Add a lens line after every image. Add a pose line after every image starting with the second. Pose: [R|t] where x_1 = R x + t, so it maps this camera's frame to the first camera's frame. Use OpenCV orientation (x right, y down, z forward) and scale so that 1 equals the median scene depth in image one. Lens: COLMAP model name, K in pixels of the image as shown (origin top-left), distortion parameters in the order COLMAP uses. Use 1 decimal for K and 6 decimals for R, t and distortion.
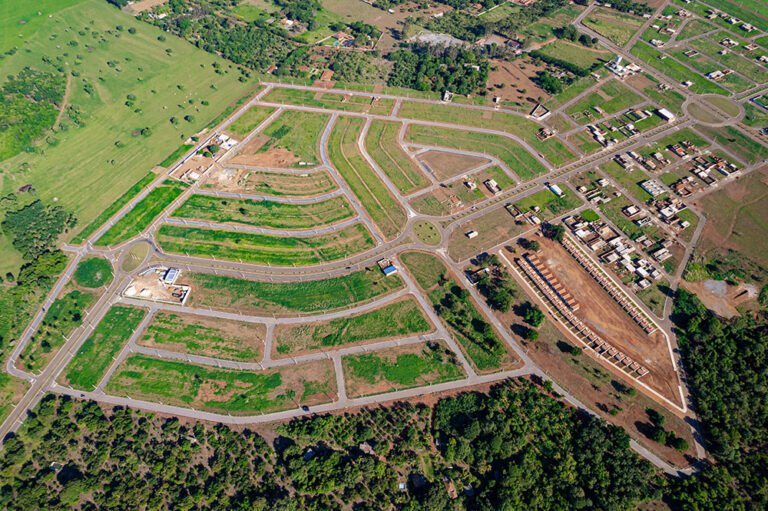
lens RADIAL K [[492.9, 0, 381.3], [0, 492.9, 252.2], [0, 0, 1]] dist [-0.080458, 0.060213]
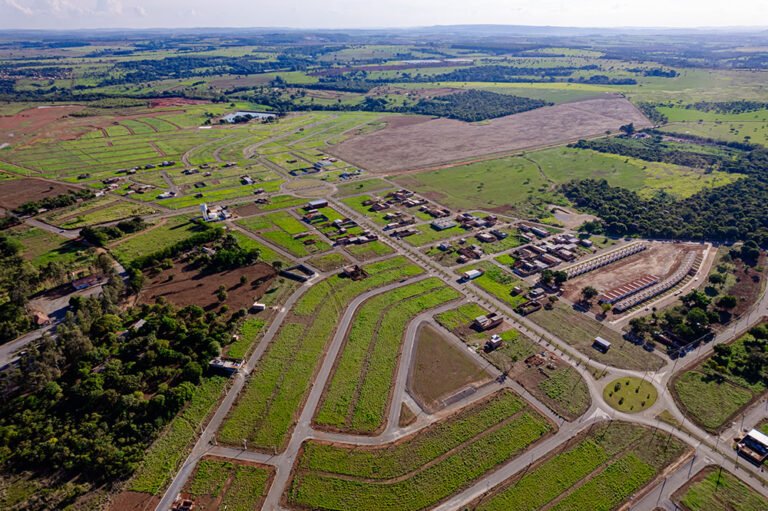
lens RADIAL K [[492.9, 0, 381.3], [0, 492.9, 252.2], [0, 0, 1]] dist [-0.080458, 0.060213]
pose [[-0.075364, -0.421573, 0.903657, -0.344018], [0.773437, 0.547277, 0.319818, -0.569458], [-0.629377, 0.723024, 0.284815, 0.973312]]
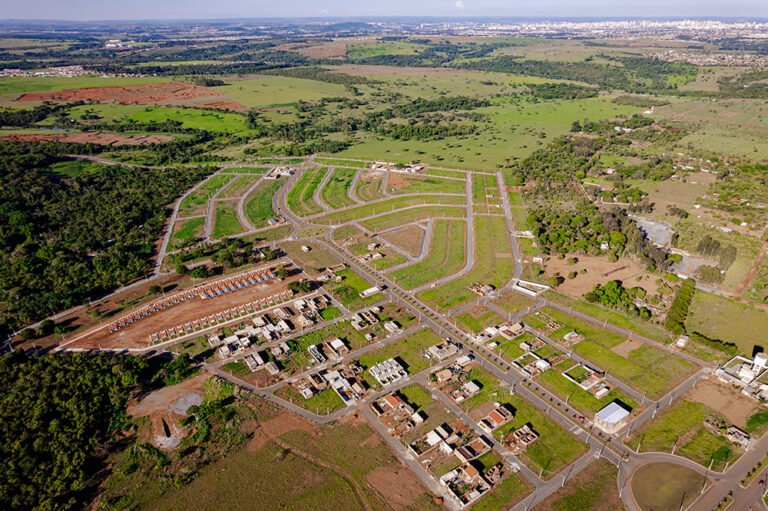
lens RADIAL K [[492.9, 0, 381.3], [0, 492.9, 252.2], [0, 0, 1]] dist [-0.080458, 0.060213]
pose [[0.093137, 0.444992, -0.890678, 1.210399], [-0.761639, 0.608009, 0.224124, -0.413796], [0.641273, 0.657501, 0.395551, 0.739385]]
